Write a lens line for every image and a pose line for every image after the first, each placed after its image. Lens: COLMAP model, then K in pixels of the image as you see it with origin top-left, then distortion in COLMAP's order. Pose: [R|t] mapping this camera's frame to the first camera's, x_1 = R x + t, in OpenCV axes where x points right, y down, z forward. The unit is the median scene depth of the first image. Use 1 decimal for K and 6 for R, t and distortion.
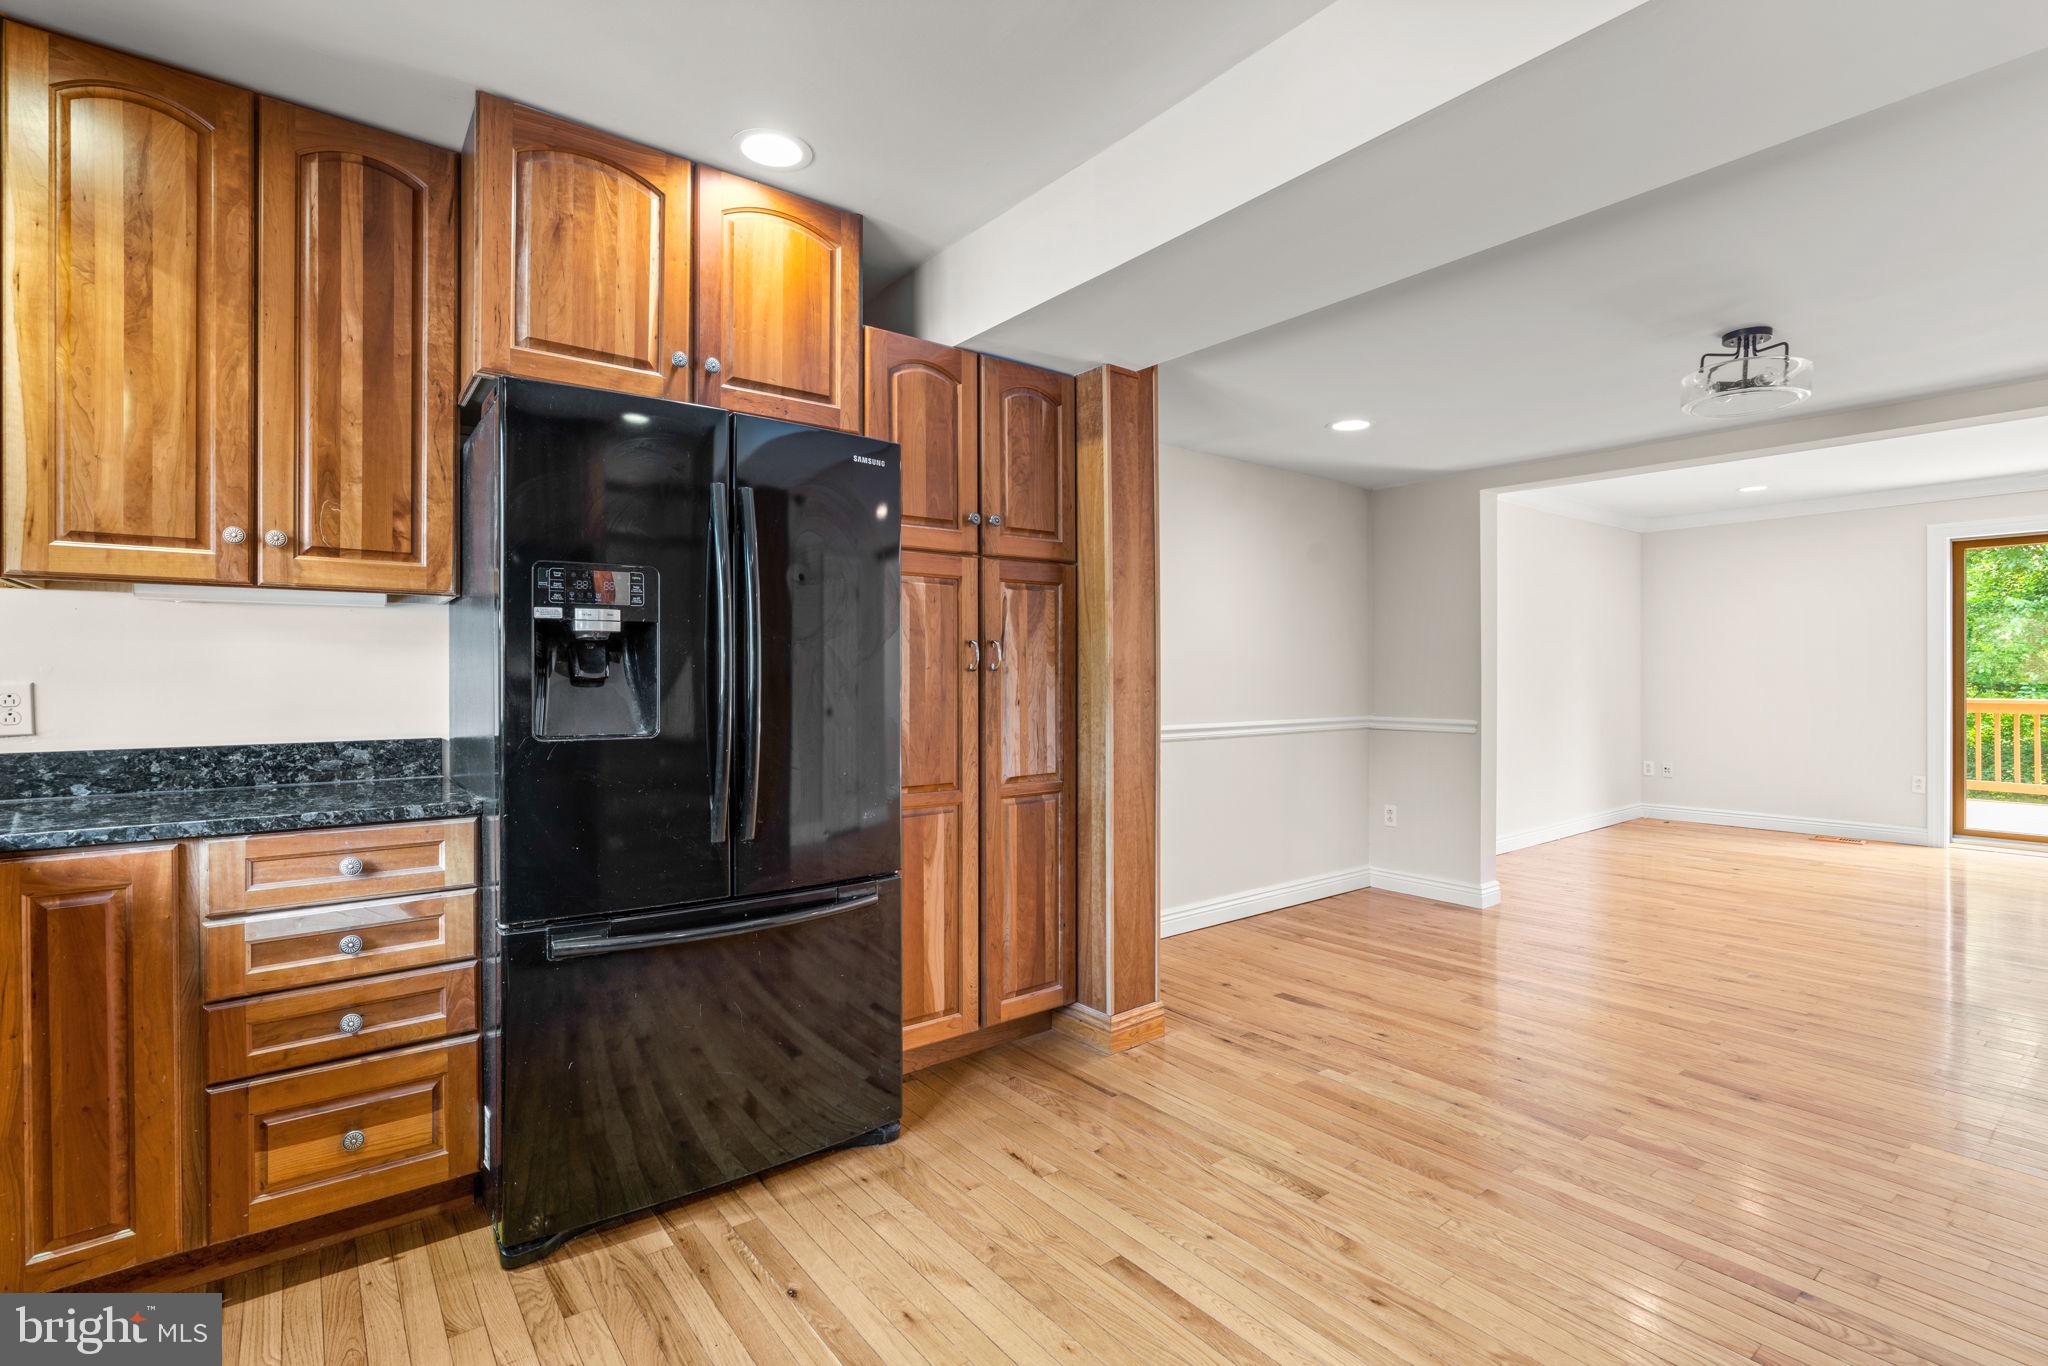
lens RADIAL K [[944.9, 0, 1015.8], [0, 944.9, 680.5], [0, 0, 1]] dist [-0.013754, 0.010418]
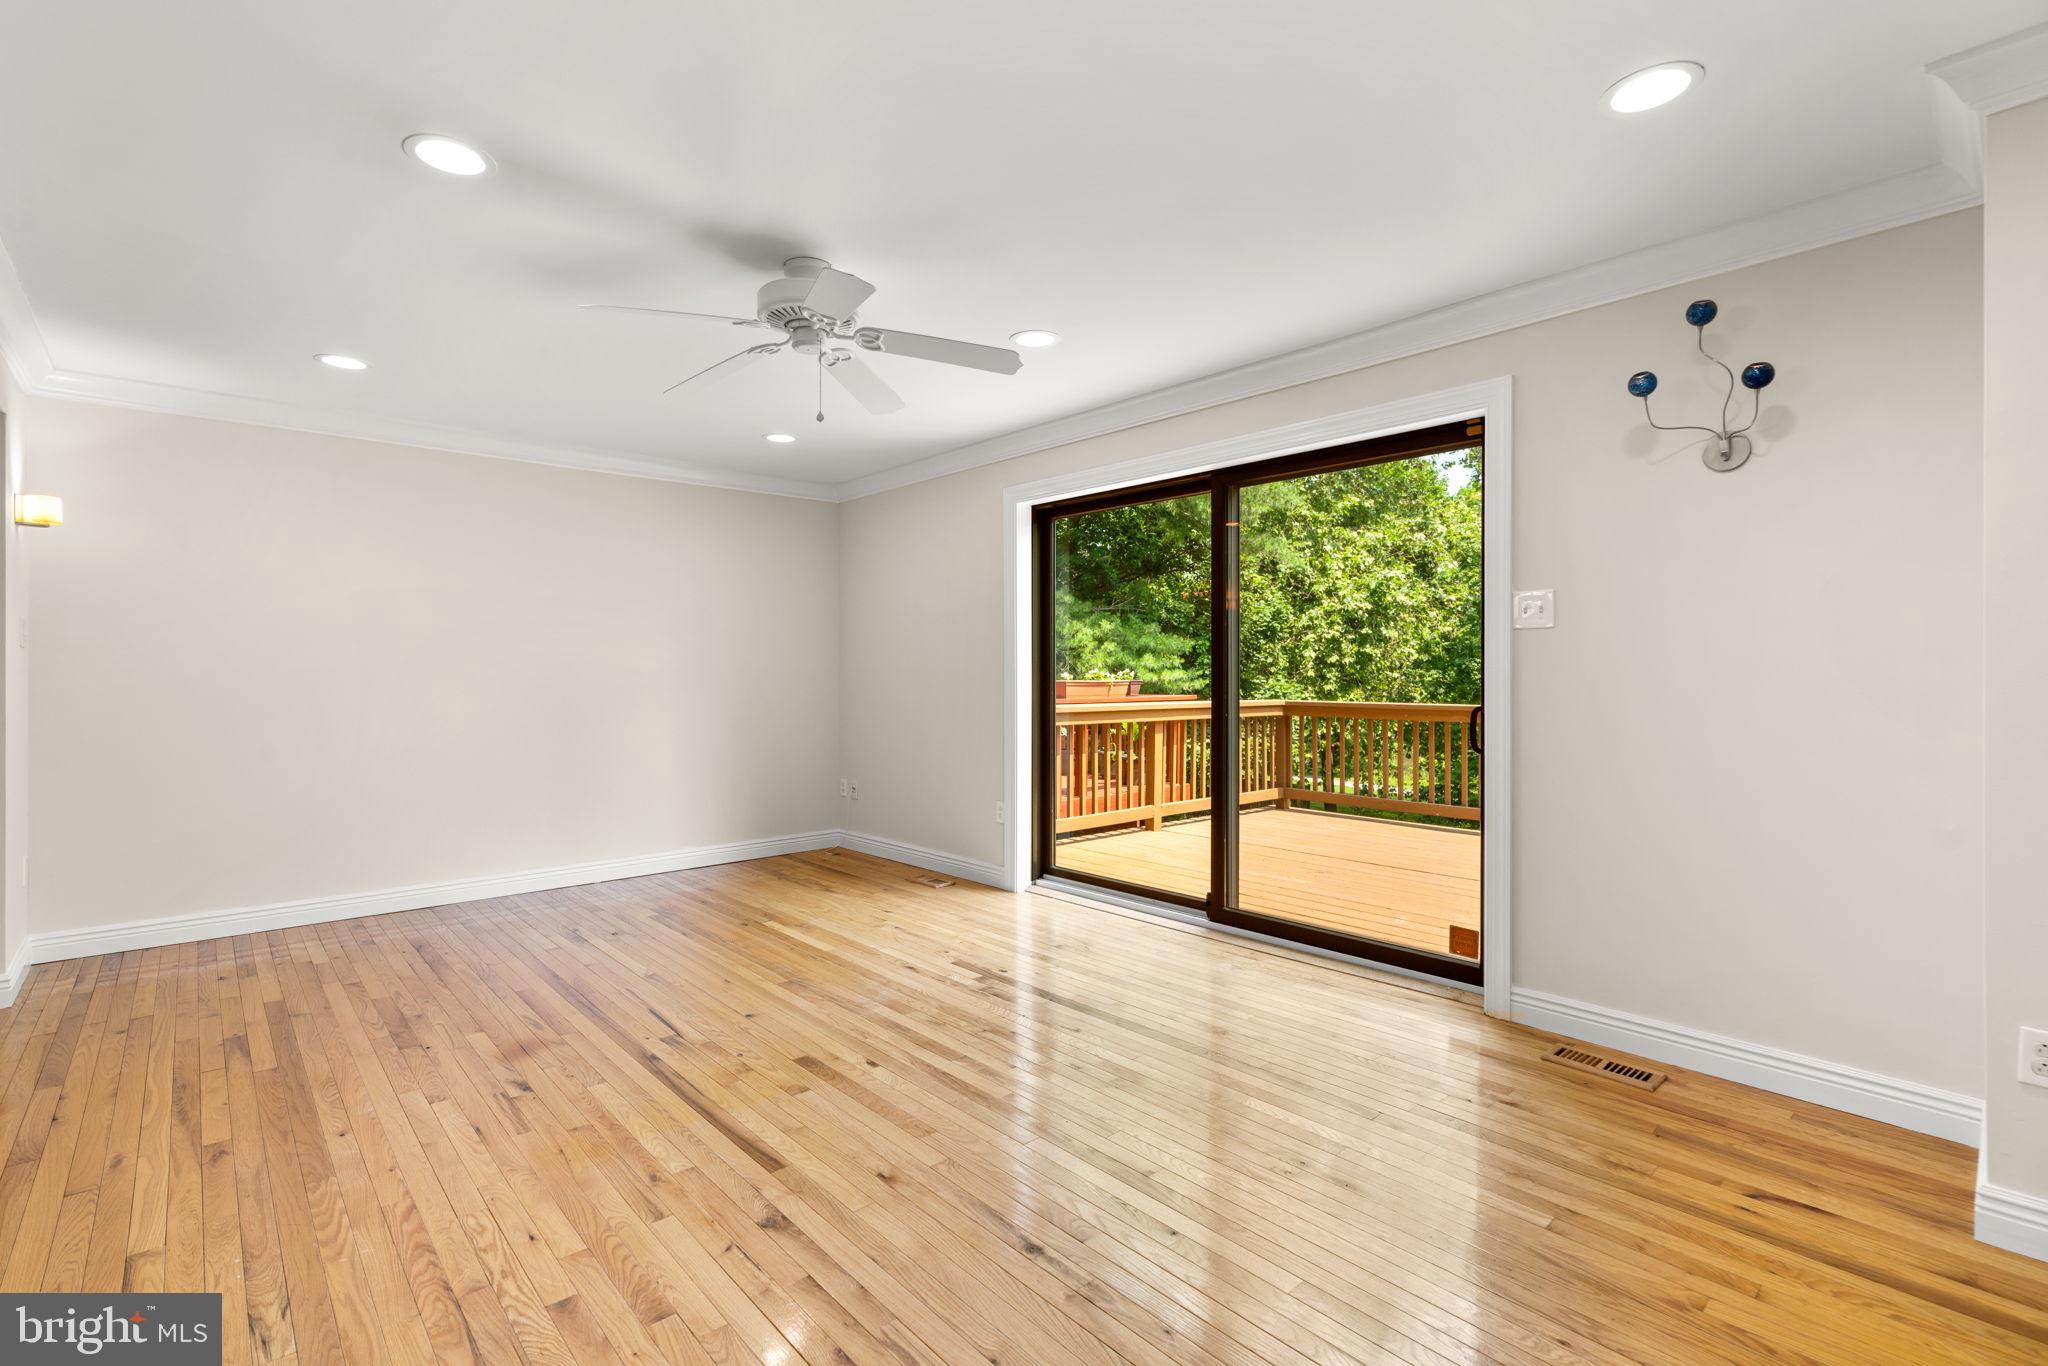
lens RADIAL K [[922.6, 0, 1022.0], [0, 922.6, 687.9], [0, 0, 1]] dist [-0.018183, 0.007777]
pose [[0.997105, 0.001146, 0.076030, 2.080082], [-0.001912, 0.999948, 0.010012, -0.010053], [-0.076015, -0.010128, 0.997055, 0.481431]]
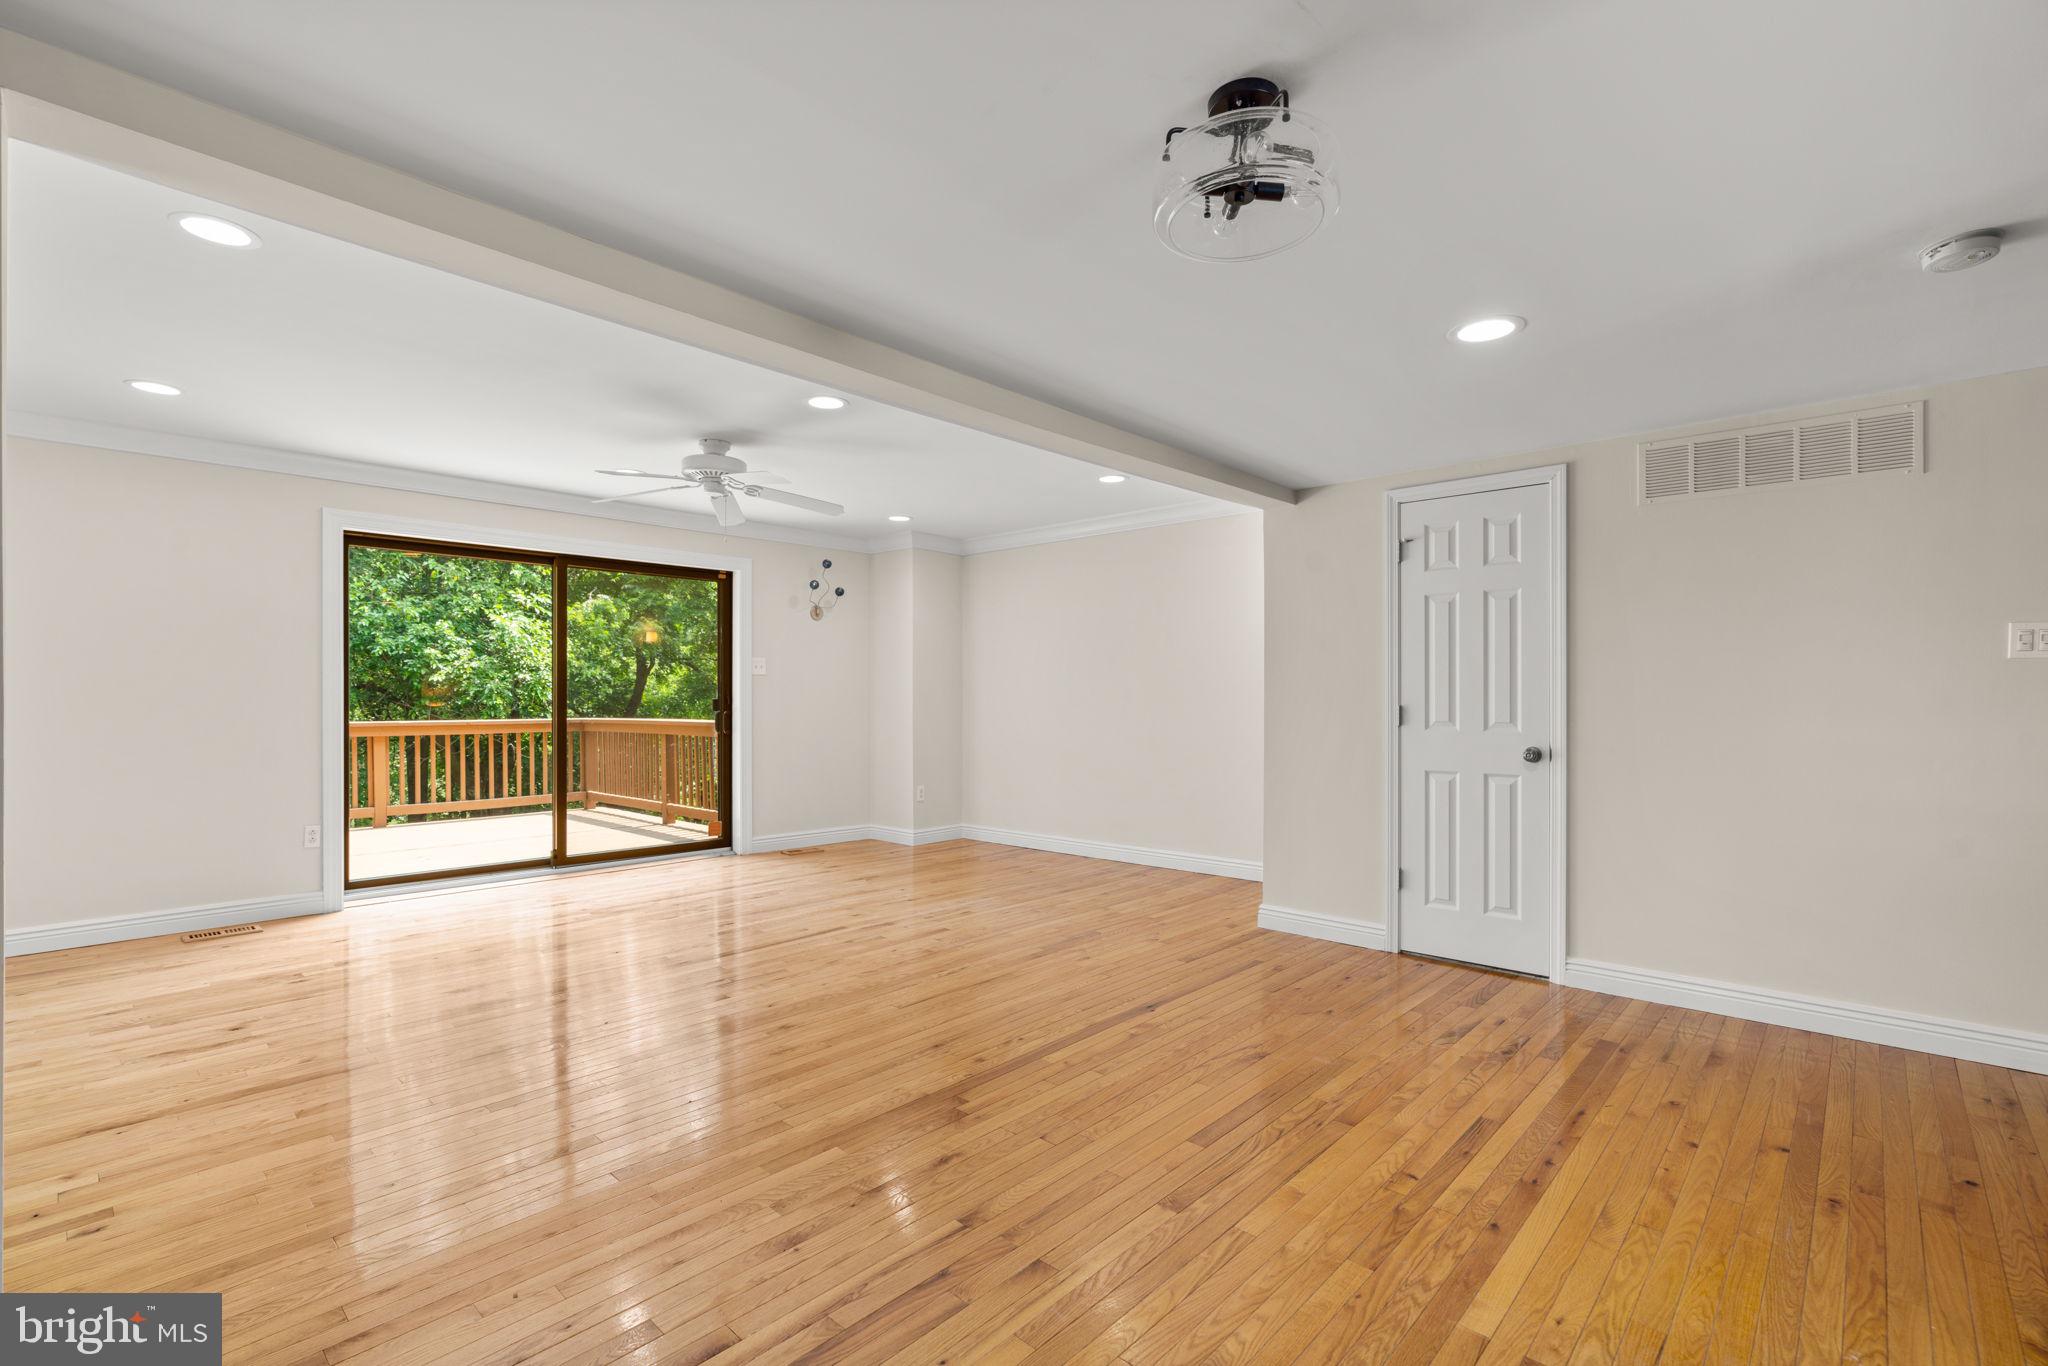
lens RADIAL K [[922.6, 0, 1022.0], [0, 922.6, 687.9], [0, 0, 1]] dist [-0.018183, 0.007777]
pose [[-0.162351, 0.010640, 0.986676, 0.244108], [0.005452, 0.999936, -0.009886, -0.006381], [-0.986718, 0.003774, -0.162399, 1.221486]]
